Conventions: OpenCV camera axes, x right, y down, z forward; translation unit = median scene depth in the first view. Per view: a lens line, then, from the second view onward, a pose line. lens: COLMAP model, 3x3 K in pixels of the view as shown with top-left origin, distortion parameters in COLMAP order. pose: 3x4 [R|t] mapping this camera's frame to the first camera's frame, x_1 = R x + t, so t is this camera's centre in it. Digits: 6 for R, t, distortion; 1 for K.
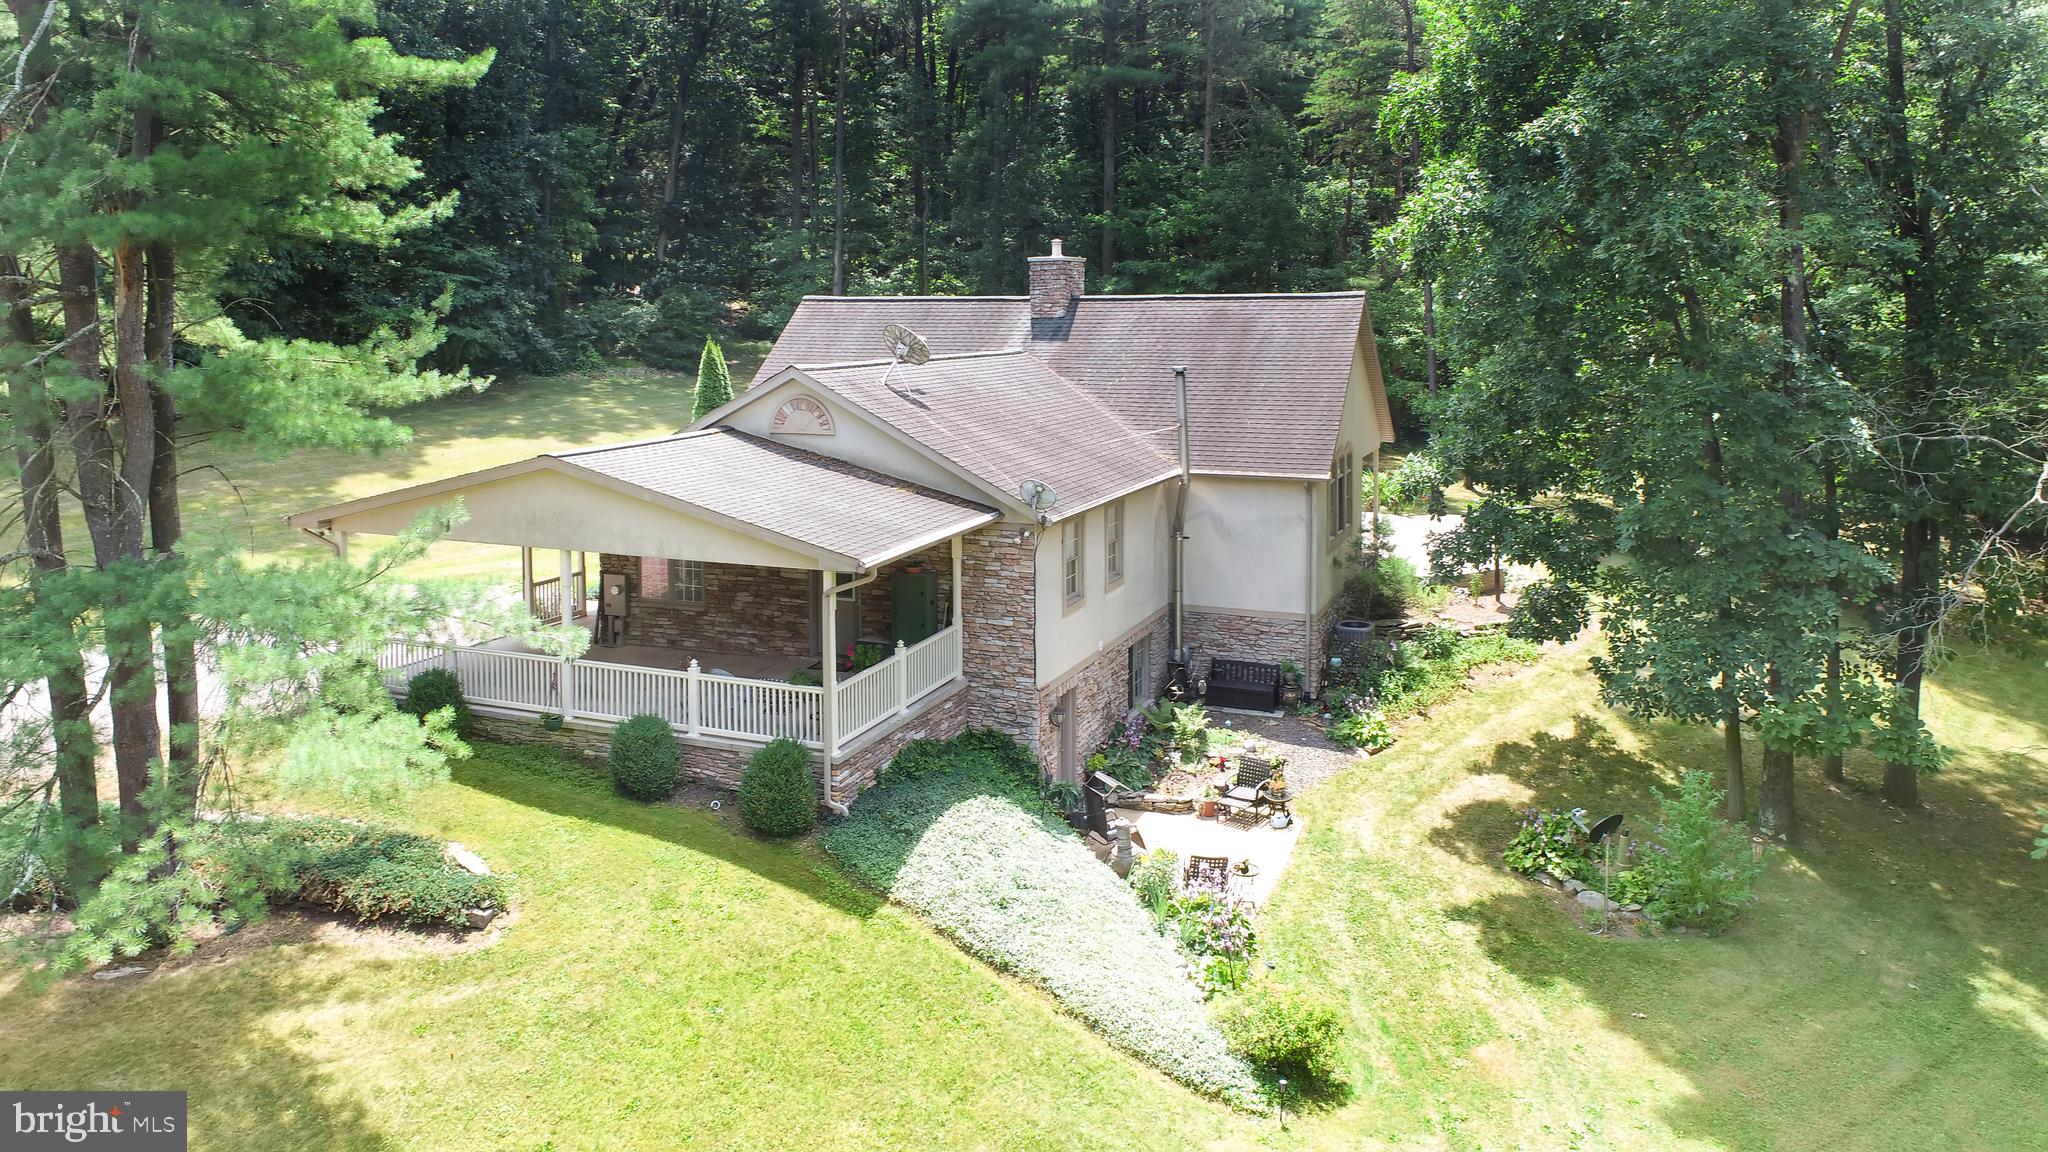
lens RADIAL K [[1389.4, 0, 1031.9], [0, 1389.4, 579.9], [0, 0, 1]] dist [-0.013590, 0.006282]
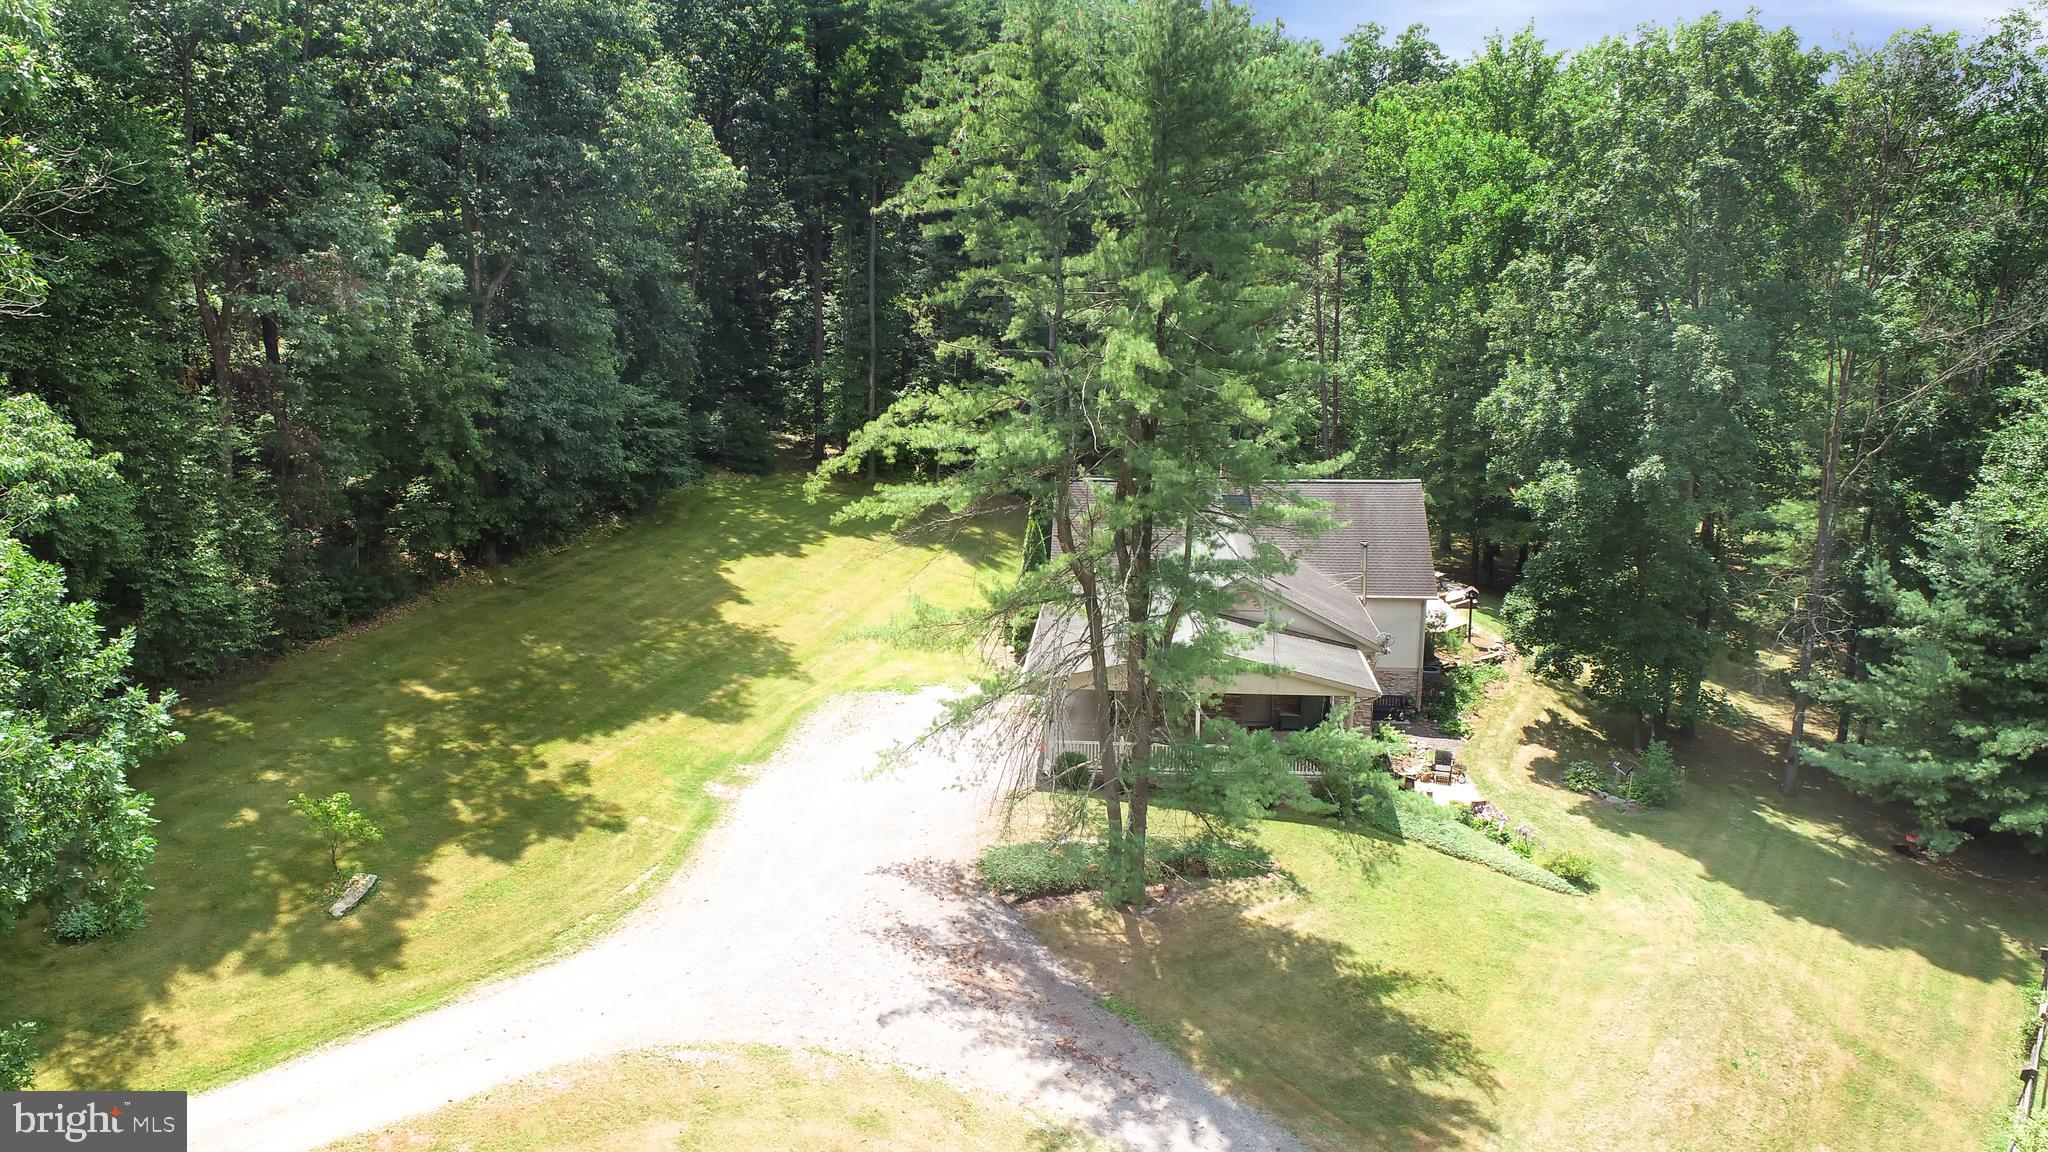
lens RADIAL K [[1389.4, 0, 1031.9], [0, 1389.4, 579.9], [0, 0, 1]] dist [-0.013590, 0.006282]
pose [[0.943952, -0.073349, 0.321831, -1.026619], [0.060019, 0.996885, 0.051161, -0.256414], [-0.324581, -0.028977, 0.945414, -0.705231]]
